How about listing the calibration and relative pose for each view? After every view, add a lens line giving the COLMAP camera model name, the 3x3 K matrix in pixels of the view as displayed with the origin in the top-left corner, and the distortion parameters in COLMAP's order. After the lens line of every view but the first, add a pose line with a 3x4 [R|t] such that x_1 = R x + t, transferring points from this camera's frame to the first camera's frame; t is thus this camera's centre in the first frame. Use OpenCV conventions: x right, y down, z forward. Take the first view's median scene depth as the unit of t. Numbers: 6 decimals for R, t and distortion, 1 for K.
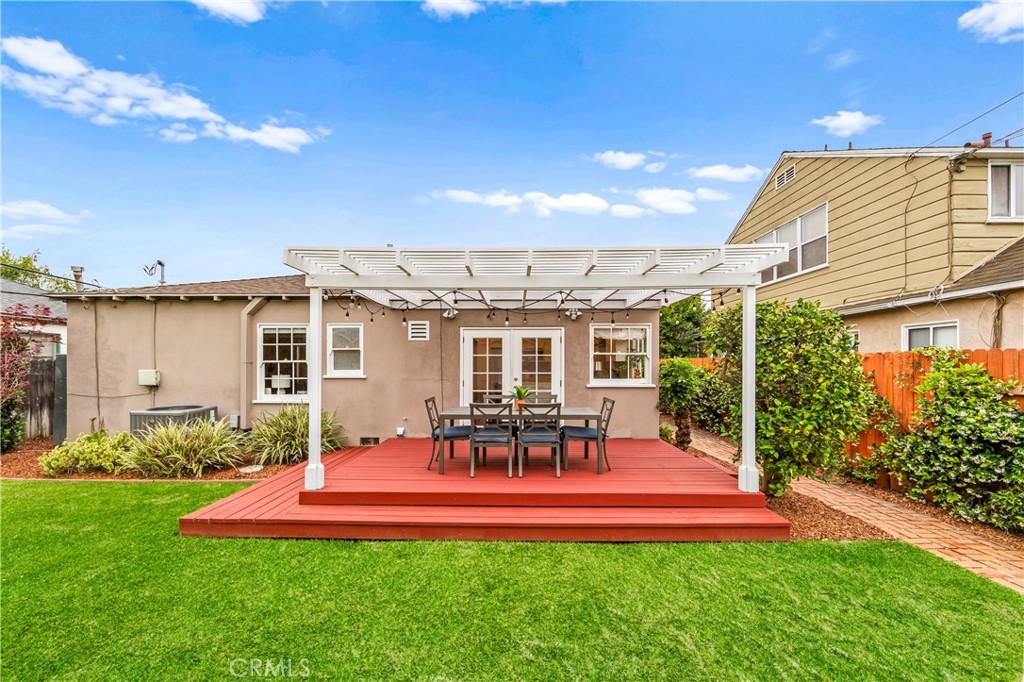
lens RADIAL K [[407.9, 0, 510.6], [0, 407.9, 352.9], [0, 0, 1]] dist [-0.003061, -0.000312]
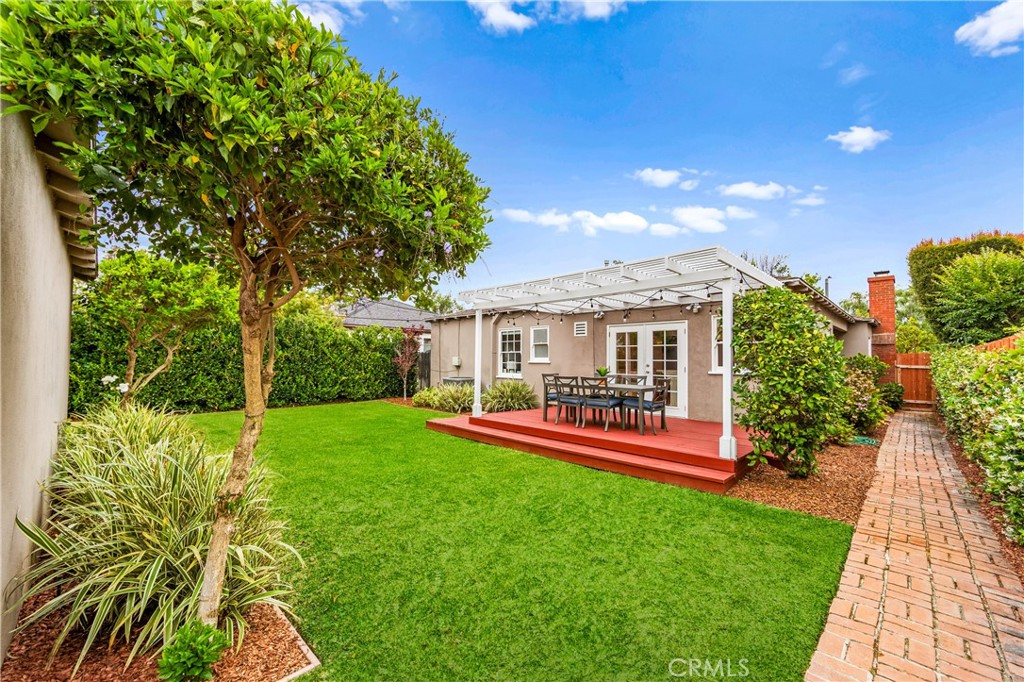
lens RADIAL K [[403.7, 0, 513.1], [0, 403.7, 339.1], [0, 0, 1]] dist [-0.001953, -0.000211]
pose [[0.726578, -0.028297, -0.686501, 0.544778], [0.009511, 0.999470, -0.031131, 0.019884], [0.687018, 0.016090, 0.726463, -0.141687]]
